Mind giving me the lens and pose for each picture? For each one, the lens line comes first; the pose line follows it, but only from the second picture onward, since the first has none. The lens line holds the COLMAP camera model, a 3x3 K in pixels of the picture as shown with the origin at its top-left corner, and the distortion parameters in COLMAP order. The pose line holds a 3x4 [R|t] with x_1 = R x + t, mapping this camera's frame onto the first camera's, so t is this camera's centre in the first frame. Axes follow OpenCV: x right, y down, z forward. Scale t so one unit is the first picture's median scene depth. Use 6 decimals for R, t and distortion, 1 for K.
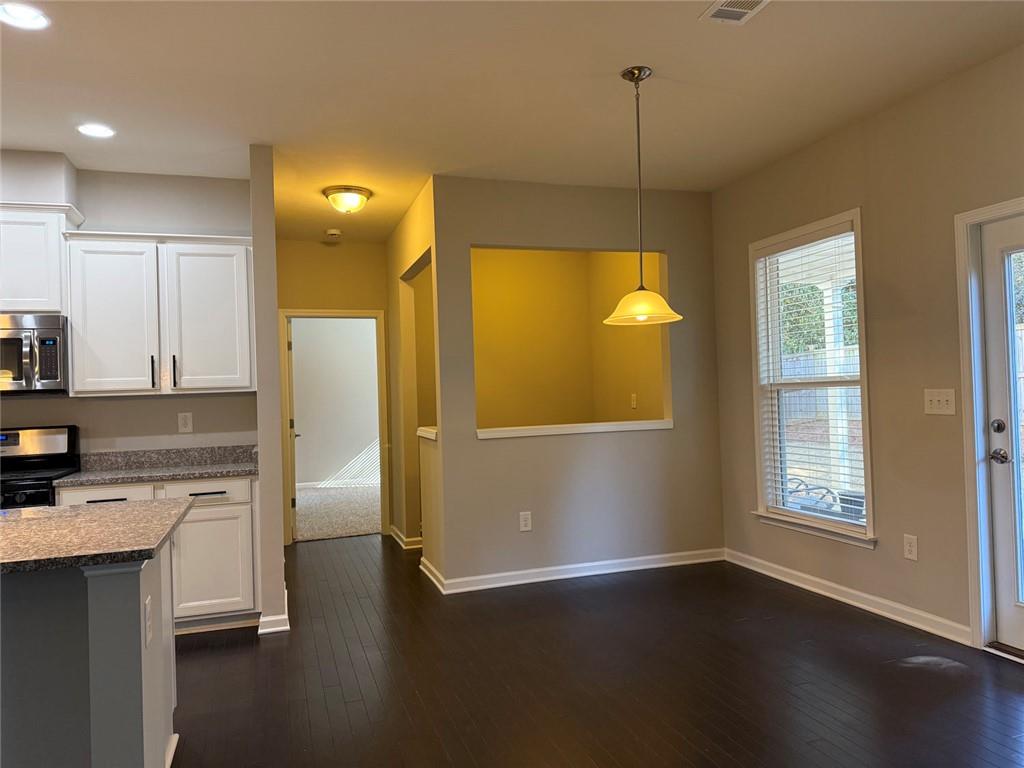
lens RADIAL K [[725.4, 0, 512.2], [0, 725.4, 381.7], [0, 0, 1]] dist [0.069668, -0.043611]
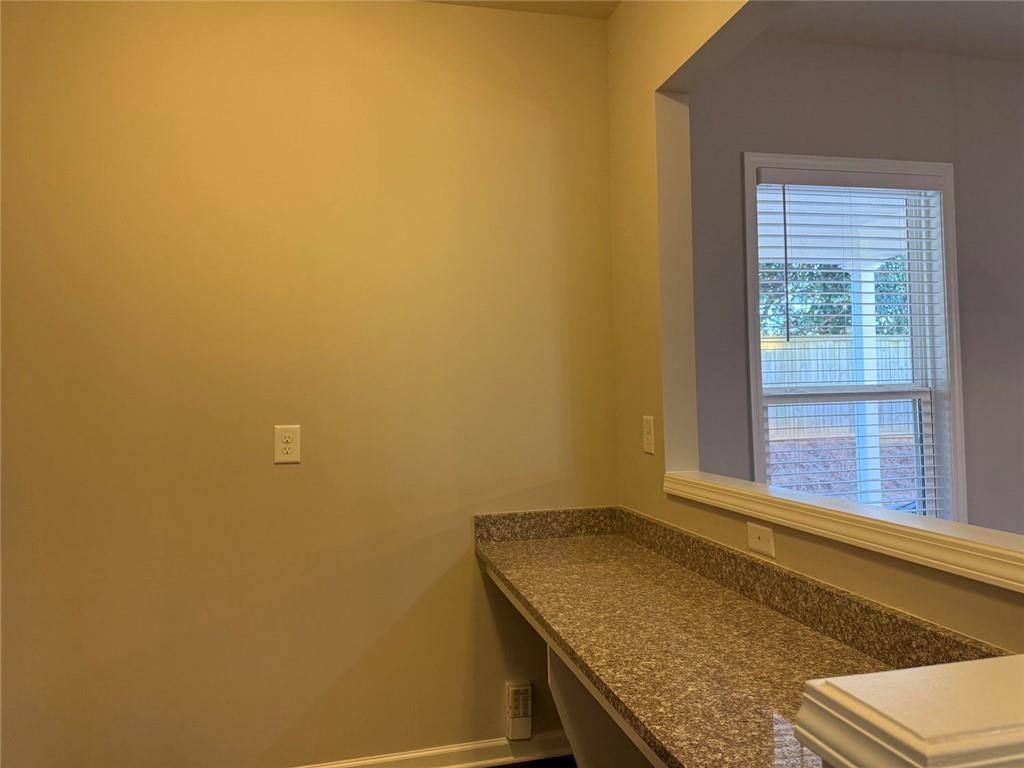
lens RADIAL K [[725.4, 0, 516.5], [0, 725.4, 388.3], [0, 0, 1]] dist [0.069668, -0.043611]
pose [[0.060222, 0.064249, 0.996115, -0.279781], [0.011777, 0.997811, -0.065071, 0.036879], [-0.998116, 0.015650, 0.059333, 1.275954]]
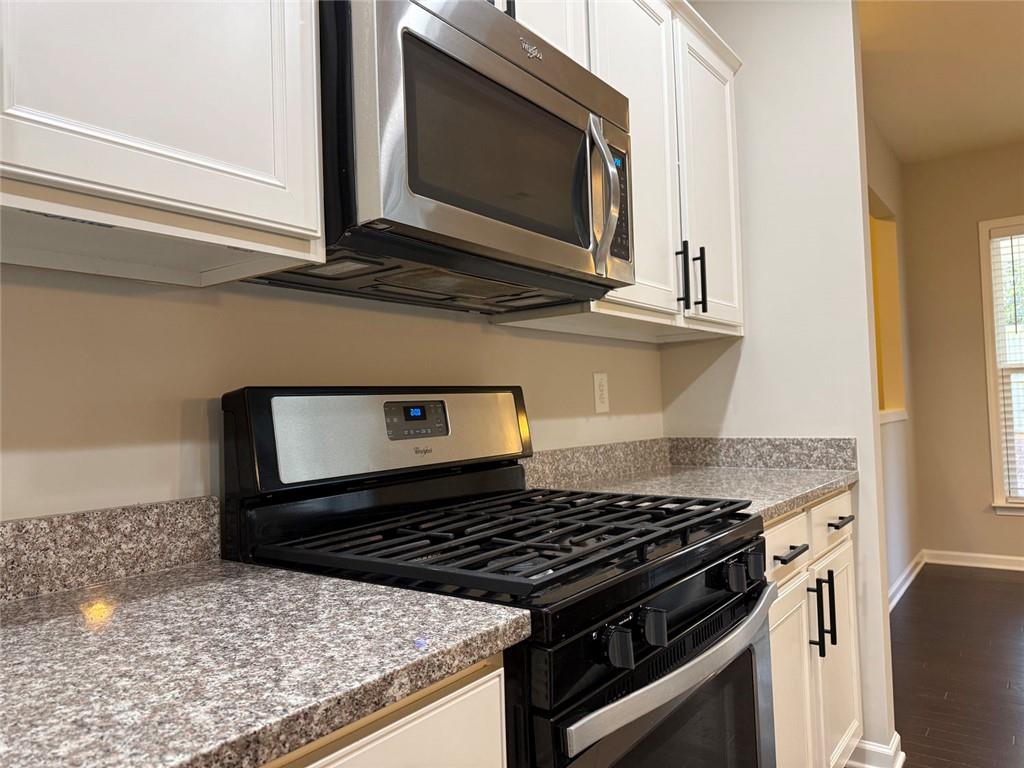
lens RADIAL K [[725.4, 0, 513.5], [0, 725.4, 380.4], [0, 0, 1]] dist [0.069668, -0.043611]
pose [[0.803127, 0.030996, 0.595001, -0.809779], [-0.005018, 0.998962, -0.045266, 0.071920], [-0.595786, 0.033368, 0.802449, 0.657247]]
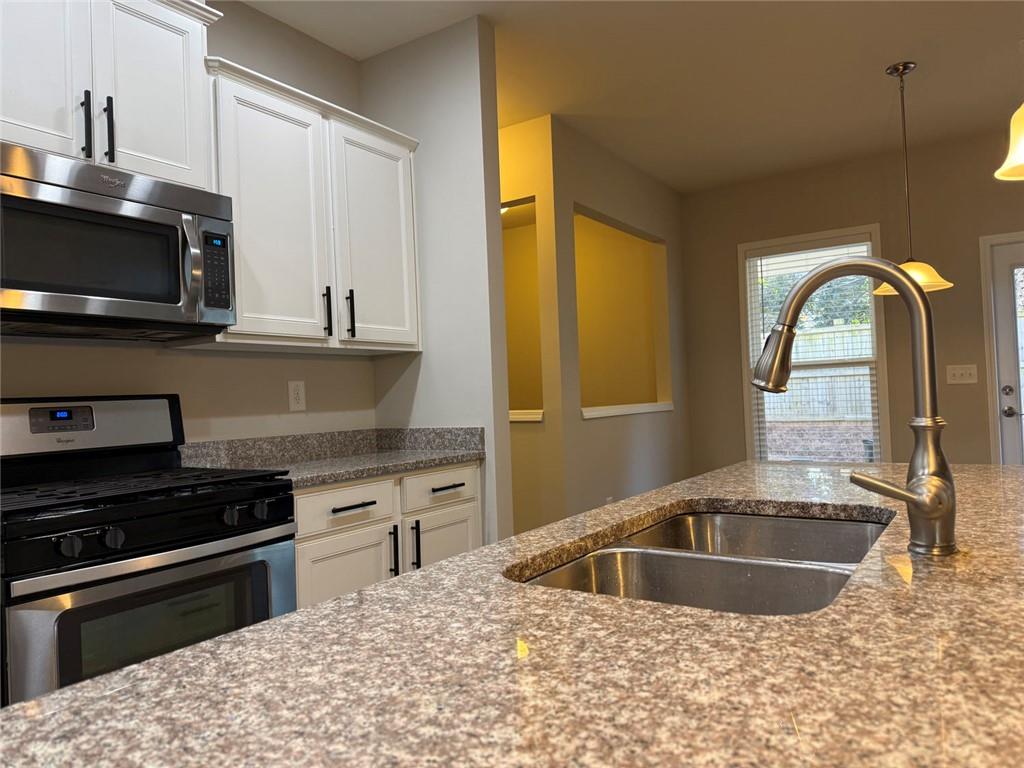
lens RADIAL K [[725.4, 0, 512.6], [0, 725.4, 380.2], [0, 0, 1]] dist [0.069668, -0.043611]
pose [[0.778968, 0.019673, 0.626756, -0.724816], [0.001872, 0.999430, -0.033697, 0.065995], [-0.627061, 0.027422, 0.778487, 0.378686]]
